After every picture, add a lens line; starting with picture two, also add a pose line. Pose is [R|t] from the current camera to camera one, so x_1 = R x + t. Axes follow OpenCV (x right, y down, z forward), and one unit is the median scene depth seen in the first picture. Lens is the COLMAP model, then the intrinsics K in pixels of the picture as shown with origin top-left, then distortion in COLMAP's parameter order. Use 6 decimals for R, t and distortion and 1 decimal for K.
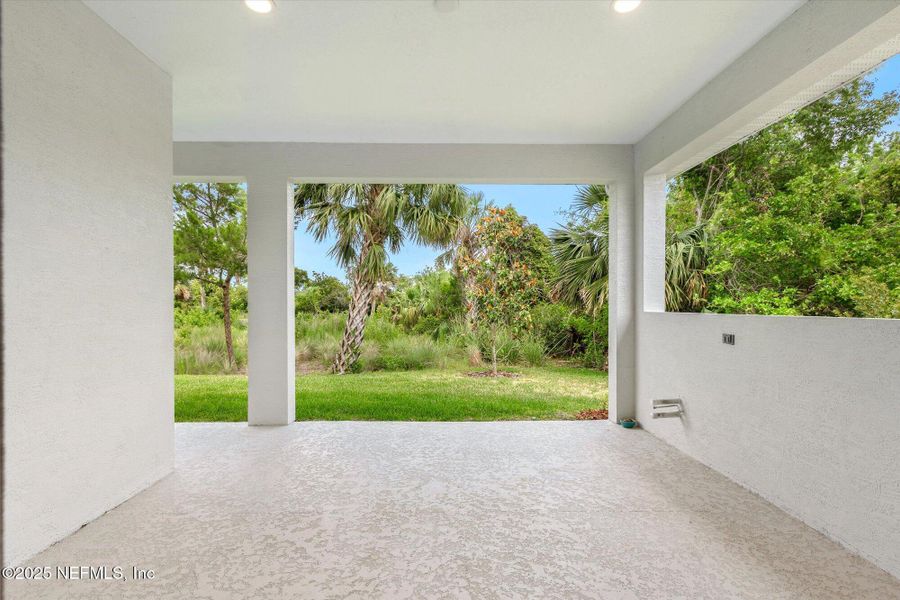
lens RADIAL K [[432.2, 0, 437.5], [0, 432.2, 320.0], [0, 0, 1]] dist [0.004906, -0.000732]
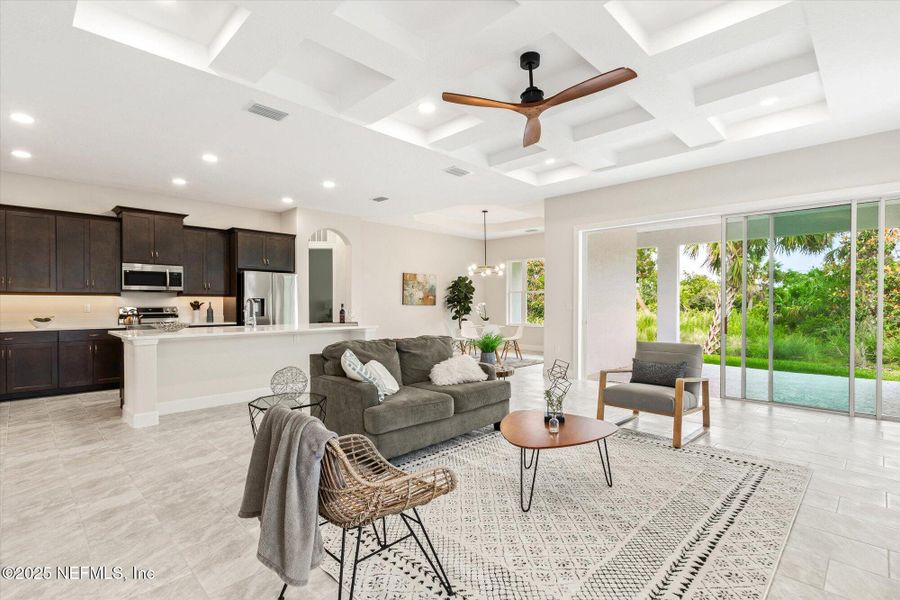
lens RADIAL K [[432.2, 0, 453.8], [0, 432.2, 303.9], [0, 0, 1]] dist [0.004906, -0.000732]
pose [[0.724516, 0.006527, -0.689228, 0.126910], [-0.028696, 0.999374, -0.020701, 0.015133], [0.688661, 0.034777, 0.724249, -0.503617]]
